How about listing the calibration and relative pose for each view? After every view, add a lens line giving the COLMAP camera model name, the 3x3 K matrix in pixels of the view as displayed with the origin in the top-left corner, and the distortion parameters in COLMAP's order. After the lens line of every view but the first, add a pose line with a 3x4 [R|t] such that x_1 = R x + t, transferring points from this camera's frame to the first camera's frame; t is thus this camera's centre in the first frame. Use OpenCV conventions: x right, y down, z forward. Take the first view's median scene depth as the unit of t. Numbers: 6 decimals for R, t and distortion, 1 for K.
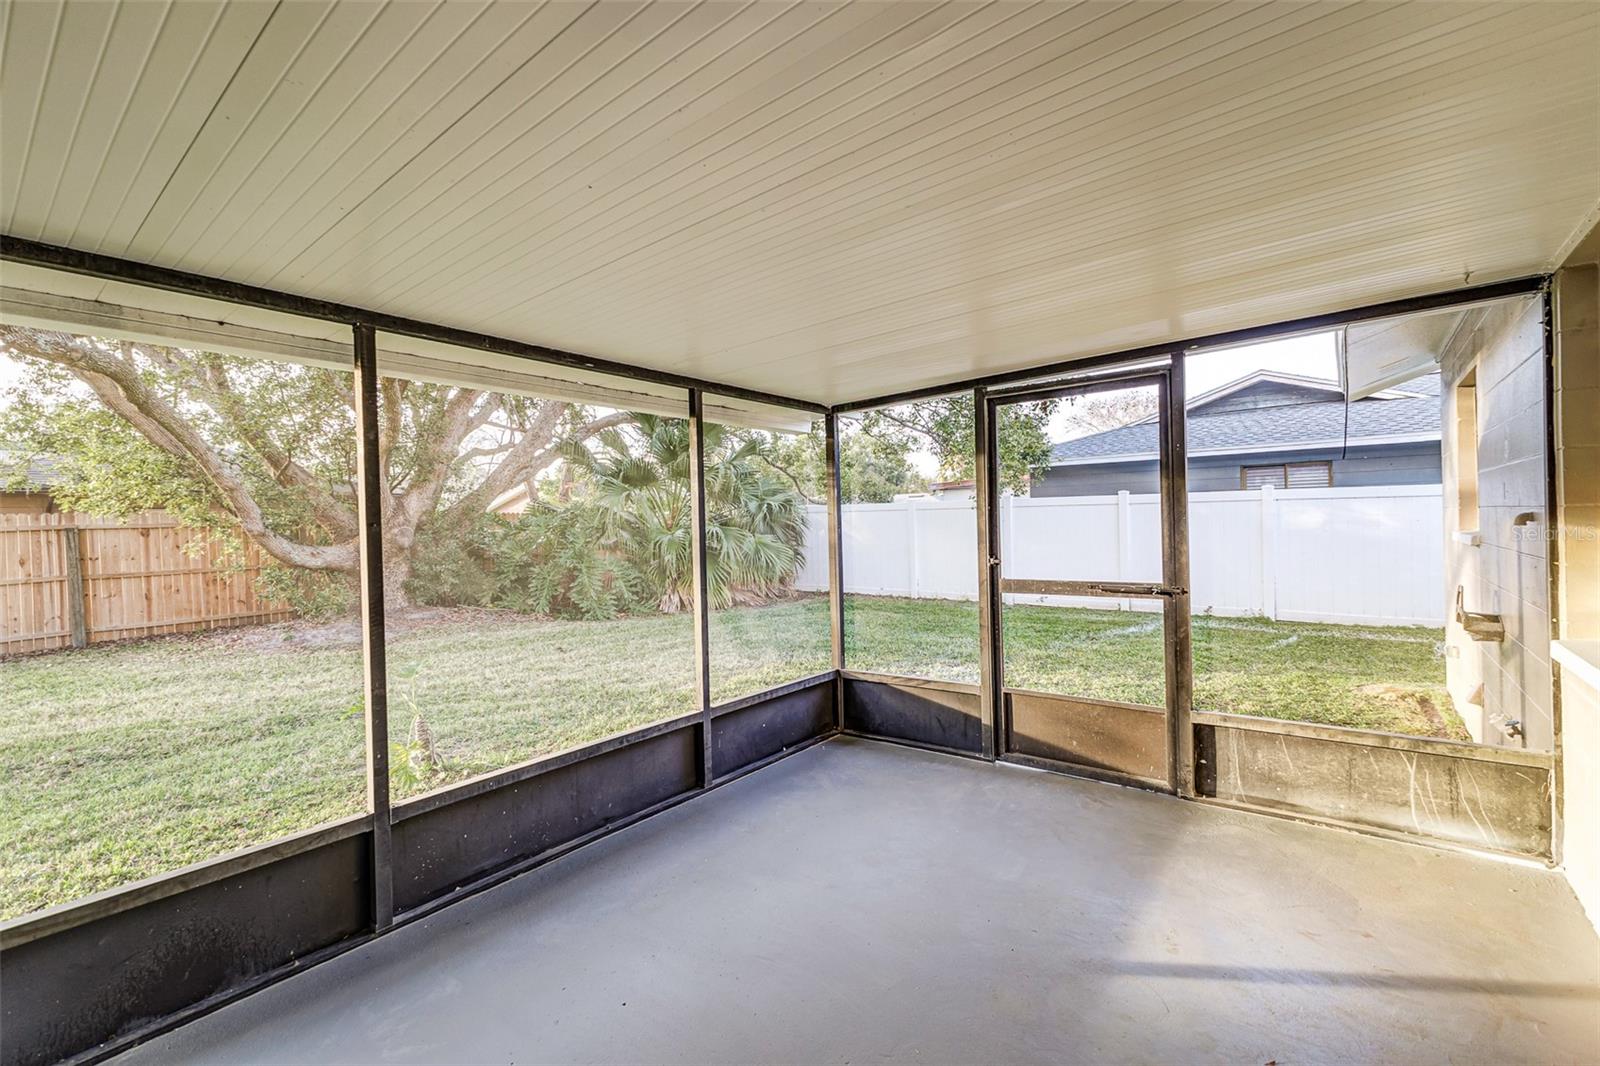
lens RADIAL K [[694.8, 0, 793.8], [0, 694.8, 530.4], [0, 0, 1]] dist [0.002924, 0.000177]
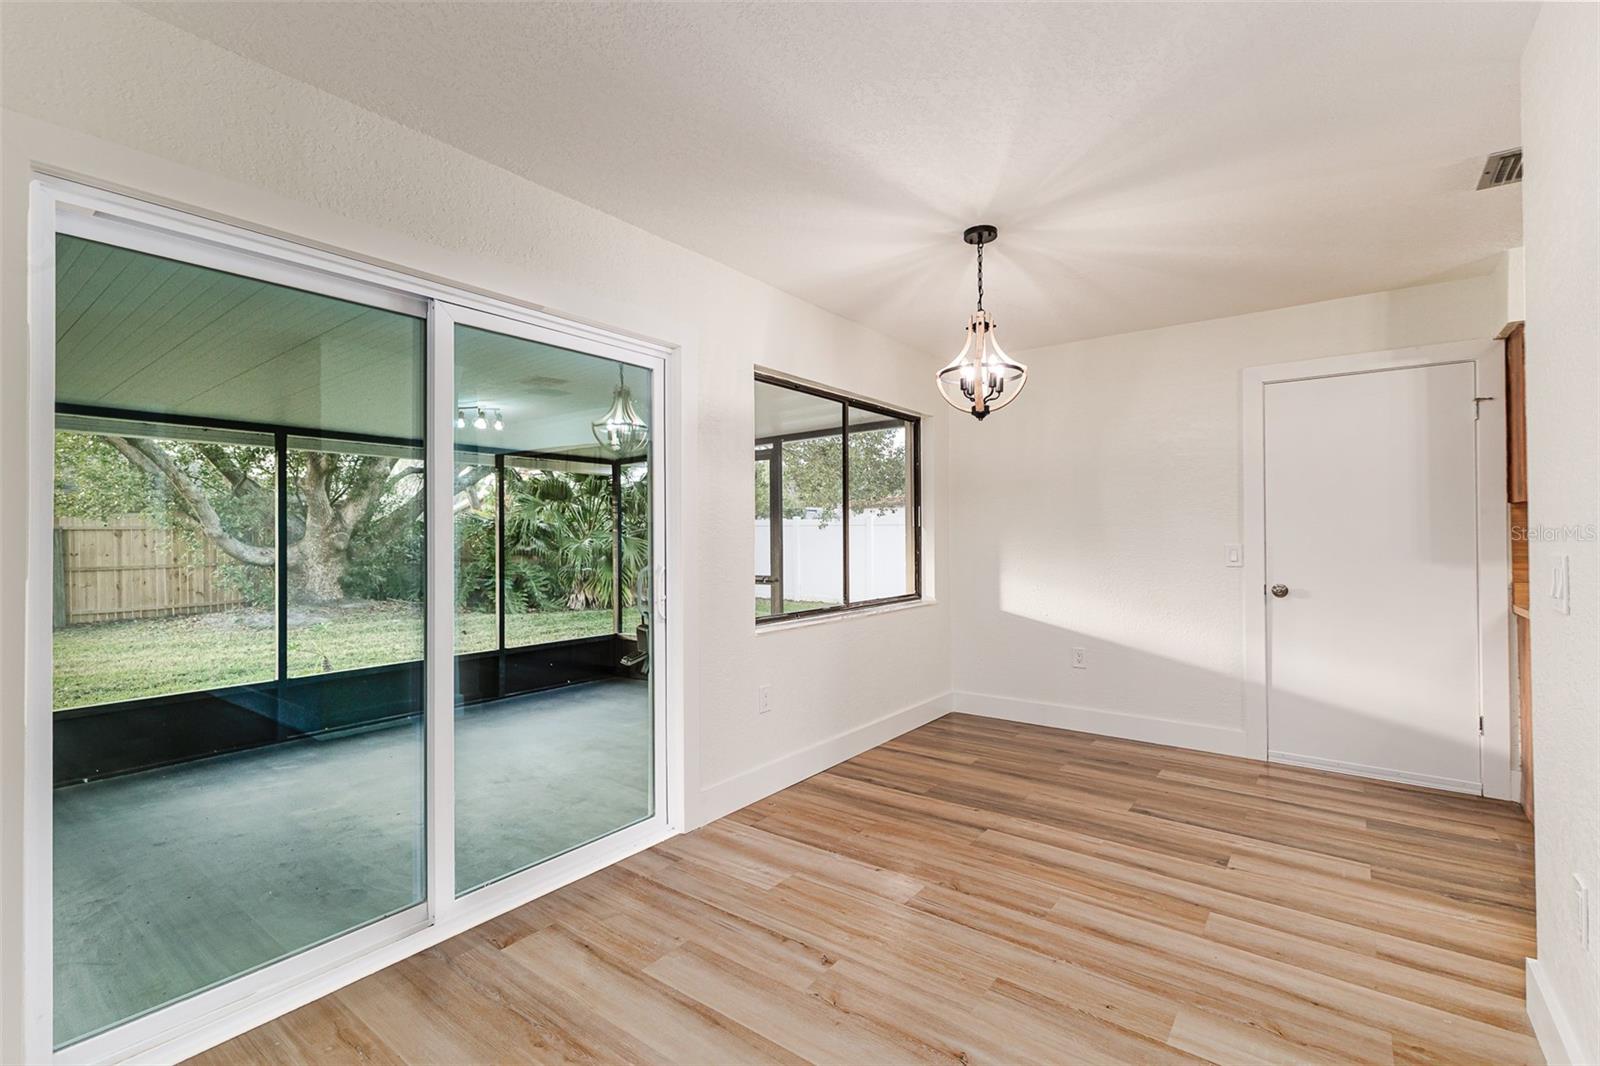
lens RADIAL K [[694.8, 0, 806.7], [0, 694.8, 534.2], [0, 0, 1]] dist [0.002924, 0.000177]
pose [[0.998573, 0.018382, 0.050133, 0.201506], [-0.017791, 0.999767, -0.012210, -0.002136], [-0.050346, 0.011301, 0.998668, -0.269002]]
